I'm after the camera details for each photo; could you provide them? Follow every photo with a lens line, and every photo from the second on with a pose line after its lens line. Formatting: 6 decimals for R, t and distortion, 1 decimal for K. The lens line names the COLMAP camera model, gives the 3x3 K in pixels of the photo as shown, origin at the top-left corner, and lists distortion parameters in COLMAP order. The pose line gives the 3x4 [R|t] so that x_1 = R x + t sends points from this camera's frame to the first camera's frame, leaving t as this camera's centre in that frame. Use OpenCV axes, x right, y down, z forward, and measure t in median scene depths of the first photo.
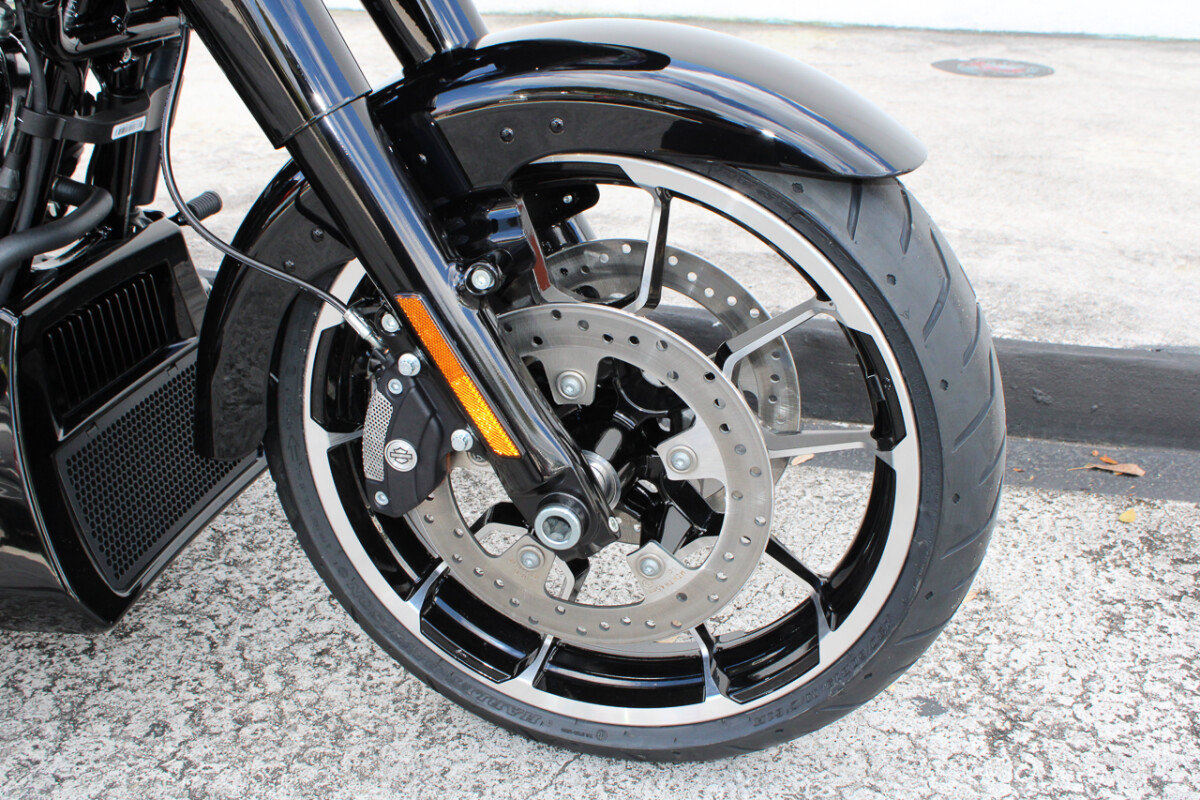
lens RADIAL K [[1286.3, 0, 600.0], [0, 1286.3, 400.0], [0, 0, 1]] dist [-0.122319, 0.155482]
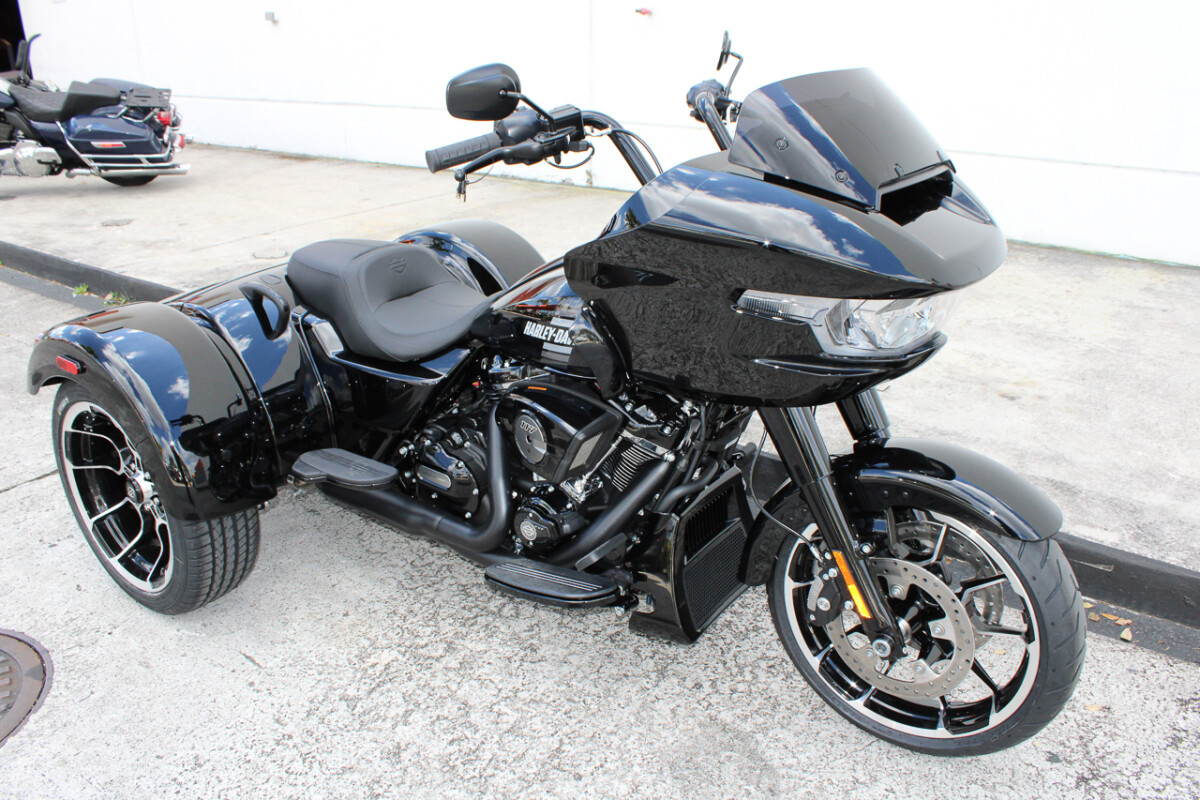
lens RADIAL K [[1021.6, 0, 600.0], [0, 1021.6, 400.0], [0, 0, 1]] dist [-0.171015, 0.160456]
pose [[0.921608, 0.141511, -0.361404, 0.077623], [-0.149987, 0.988677, 0.004648, -0.241797], [0.357969, 0.049922, 0.932398, -0.818198]]
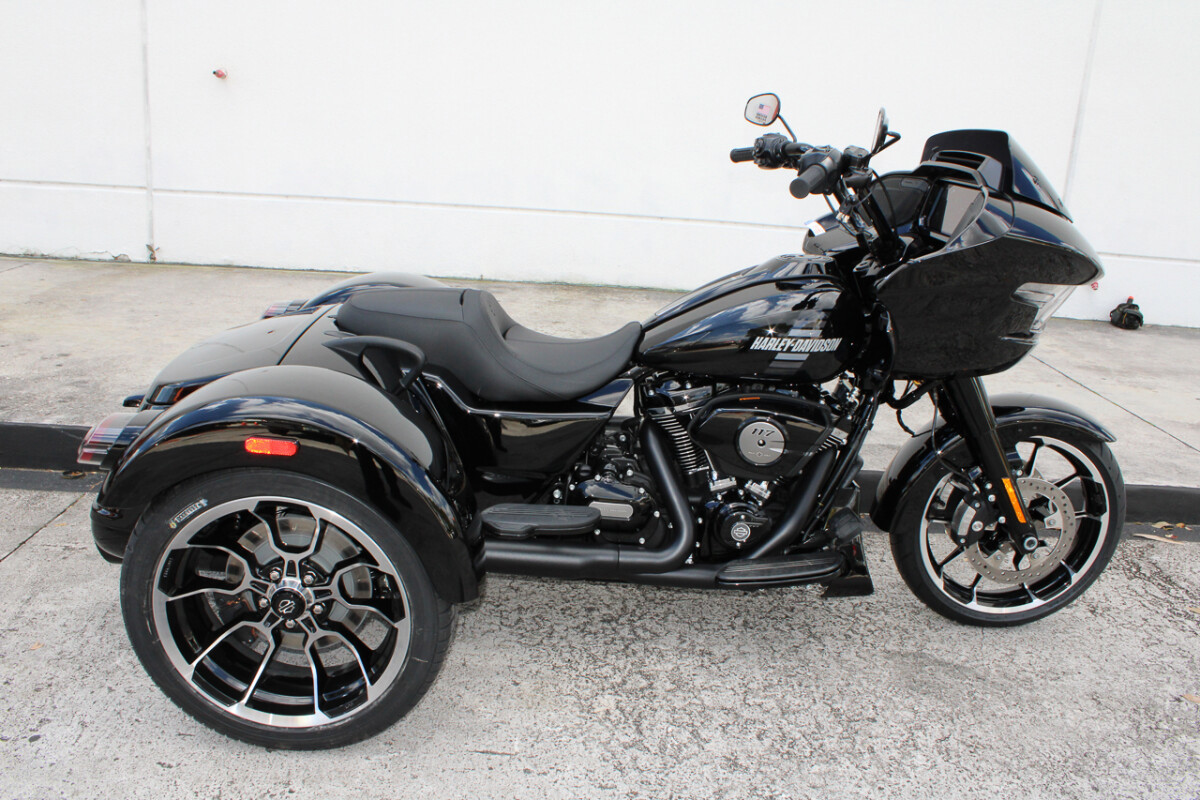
lens RADIAL K [[1021.6, 0, 600.0], [0, 1021.6, 400.0], [0, 0, 1]] dist [-0.171015, 0.160456]
pose [[0.959105, -0.011391, 0.282822, -1.493016], [0.043648, 0.993190, -0.108017, -0.036213], [-0.279665, 0.115944, 0.953071, -0.991868]]
